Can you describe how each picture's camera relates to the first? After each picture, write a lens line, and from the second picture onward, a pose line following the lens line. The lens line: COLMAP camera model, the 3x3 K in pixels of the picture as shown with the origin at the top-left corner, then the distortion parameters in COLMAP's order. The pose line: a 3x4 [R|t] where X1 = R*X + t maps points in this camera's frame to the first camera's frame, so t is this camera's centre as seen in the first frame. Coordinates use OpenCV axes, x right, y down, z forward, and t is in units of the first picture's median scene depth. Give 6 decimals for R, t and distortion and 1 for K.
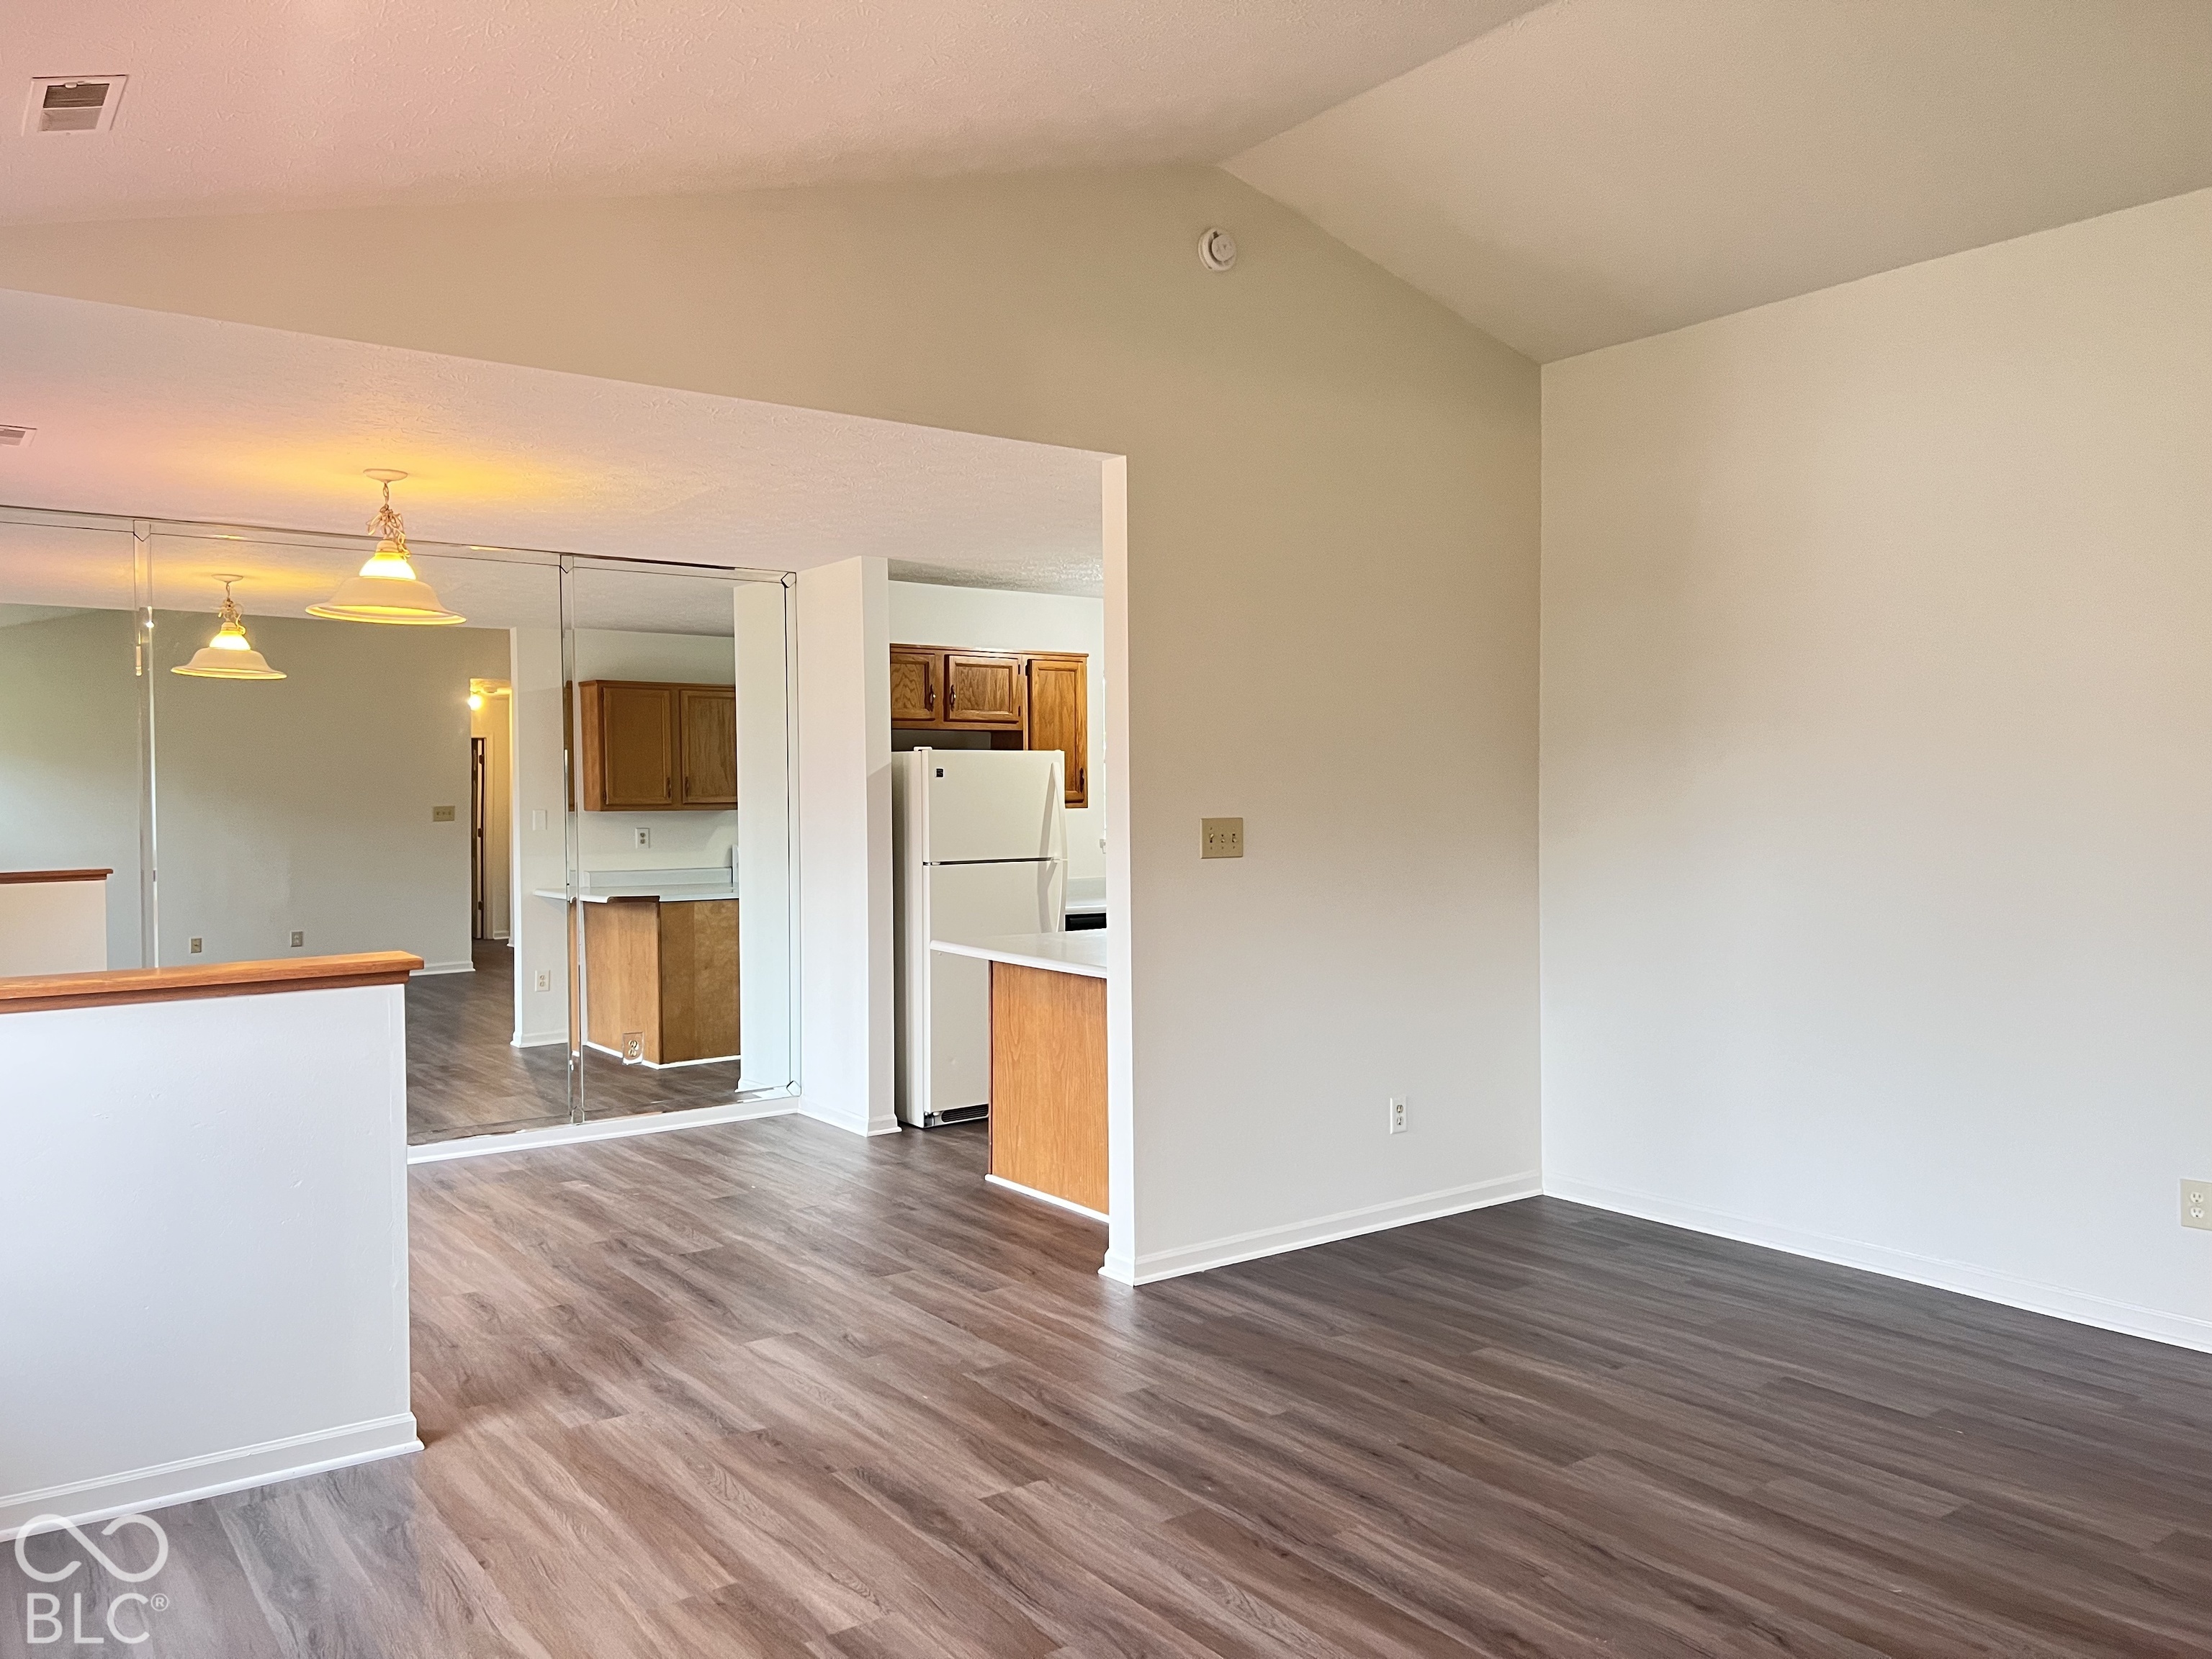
lens RADIAL K [[1649.2, 0, 1114.3], [0, 1649.2, 836.7], [0, 0, 1]] dist [0.059508, -0.089297]
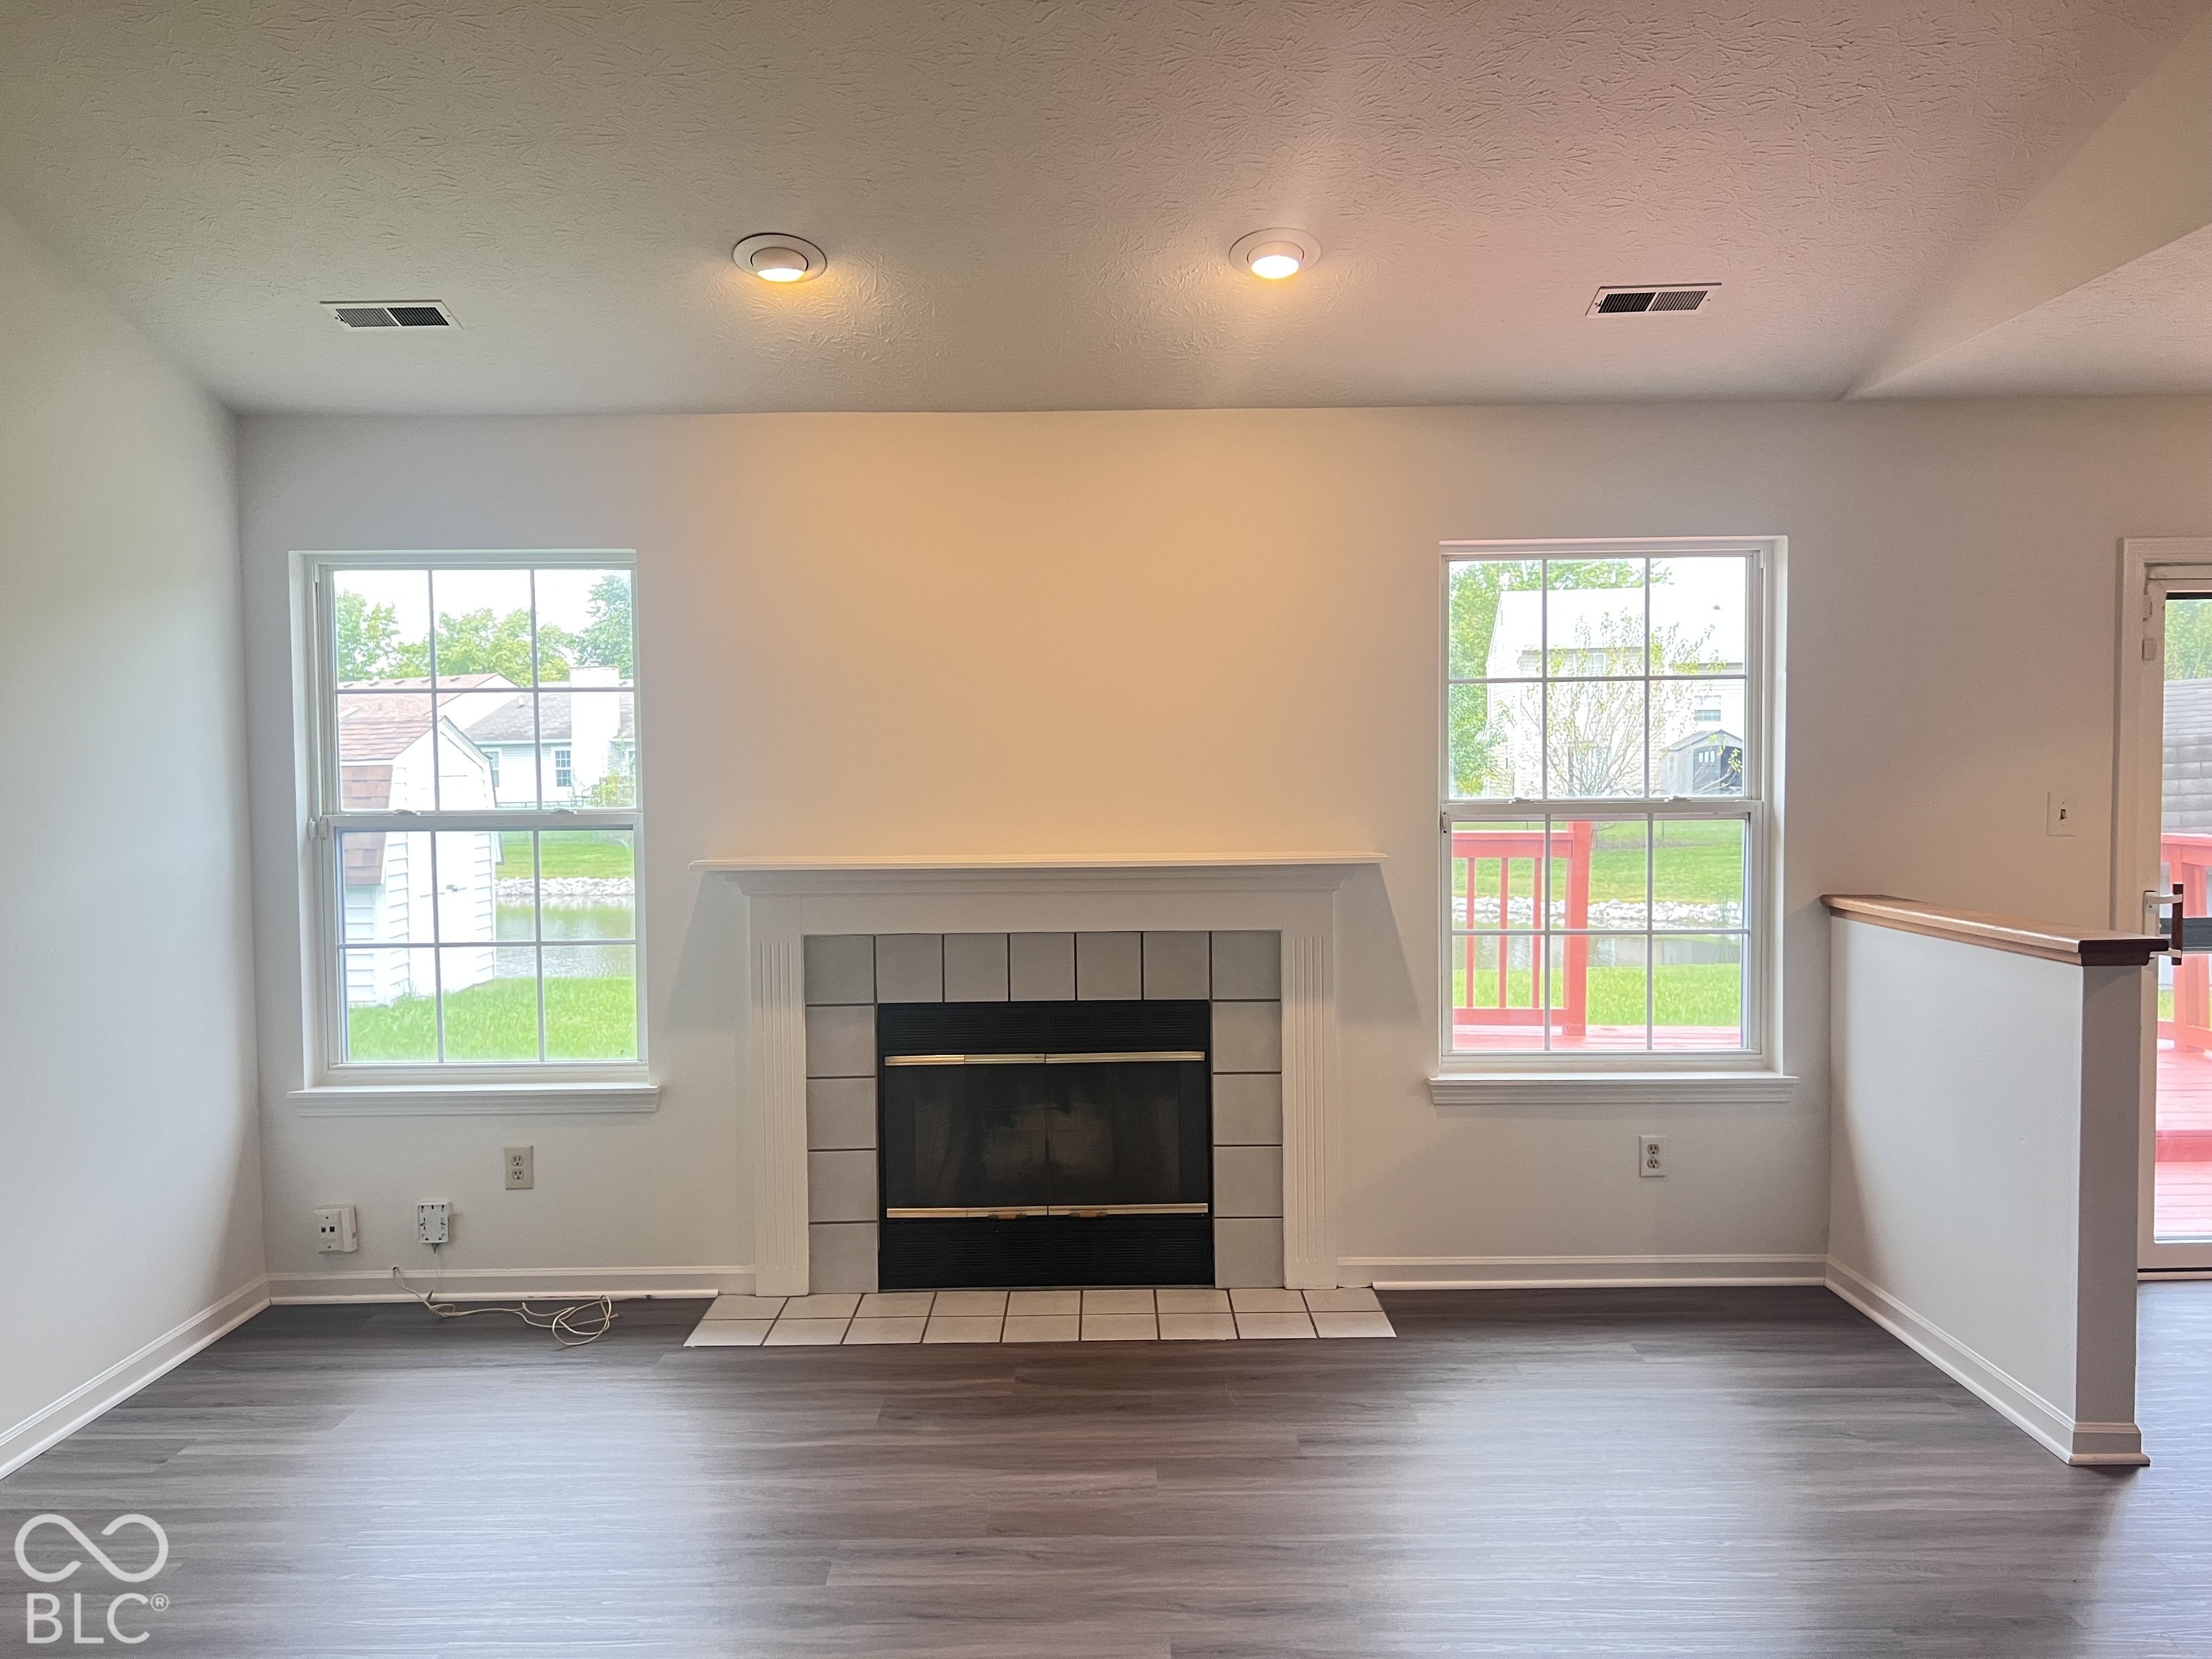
lens RADIAL K [[1660.7, 0, 1106.0], [0, 1660.7, 829.5], [0, 0, 1]] dist [0.118920, -0.209127]
pose [[-0.599682, 0.044989, -0.798973, 0.494499], [-0.011184, 0.997850, 0.064581, -0.032577], [0.800161, 0.047664, -0.597889, 0.853147]]
